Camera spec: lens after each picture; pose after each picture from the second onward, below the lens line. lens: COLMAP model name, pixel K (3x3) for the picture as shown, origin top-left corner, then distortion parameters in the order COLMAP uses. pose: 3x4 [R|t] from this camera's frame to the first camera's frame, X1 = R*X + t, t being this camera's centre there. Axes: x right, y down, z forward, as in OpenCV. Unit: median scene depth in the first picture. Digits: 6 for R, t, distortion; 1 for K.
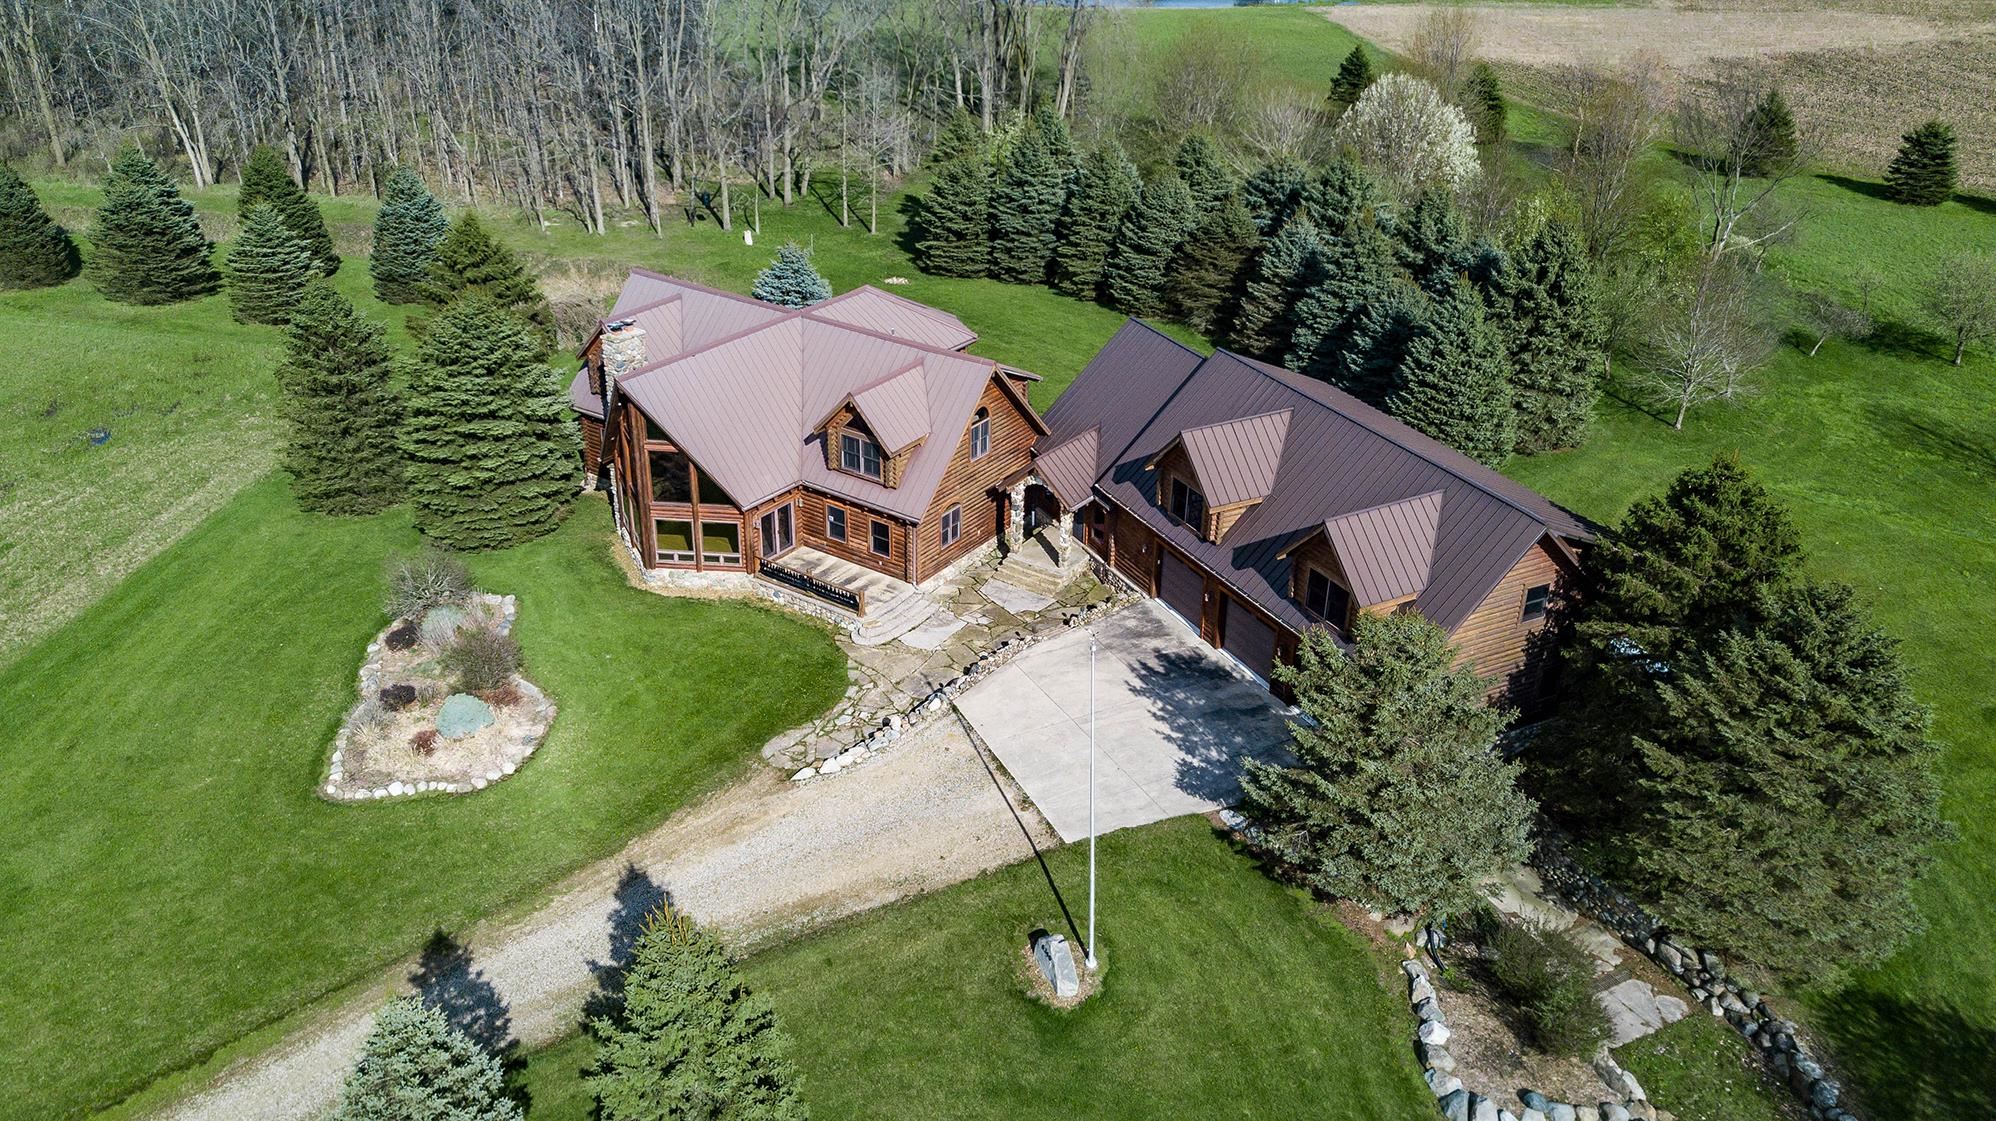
lens RADIAL K [[1526.0, 0, 986.5], [0, 1526.0, 557.9], [0, 0, 1]] dist [0.018468, -0.002521]
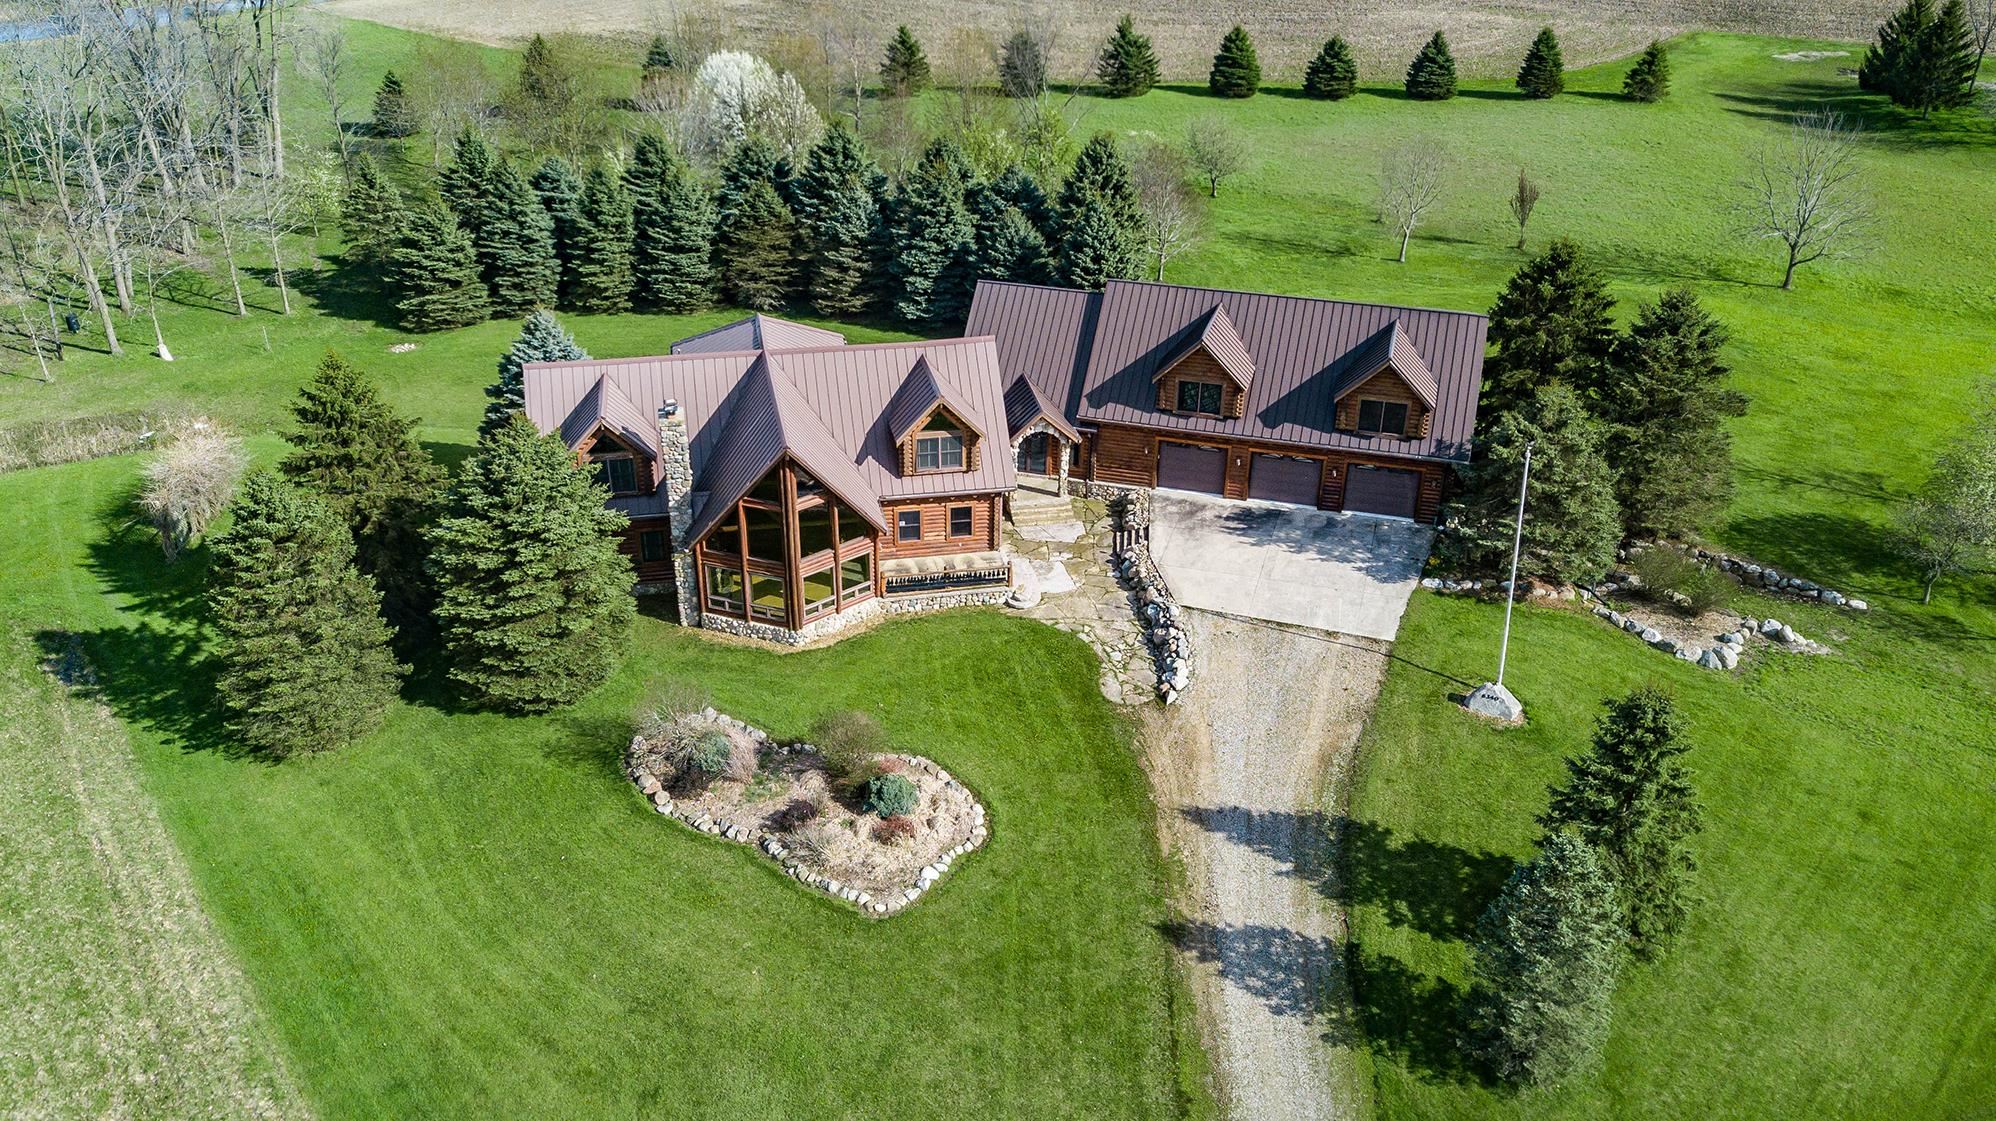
lens RADIAL K [[1510.2, 0, 985.0], [0, 1510.2, 573.1], [0, 0, 1]] dist [0.027630, -0.025217]
pose [[0.696938, -0.355263, 0.622949, -0.750906], [0.334980, 0.929350, 0.155234, -0.141813], [-0.634087, 0.100487, 0.766705, 0.171463]]
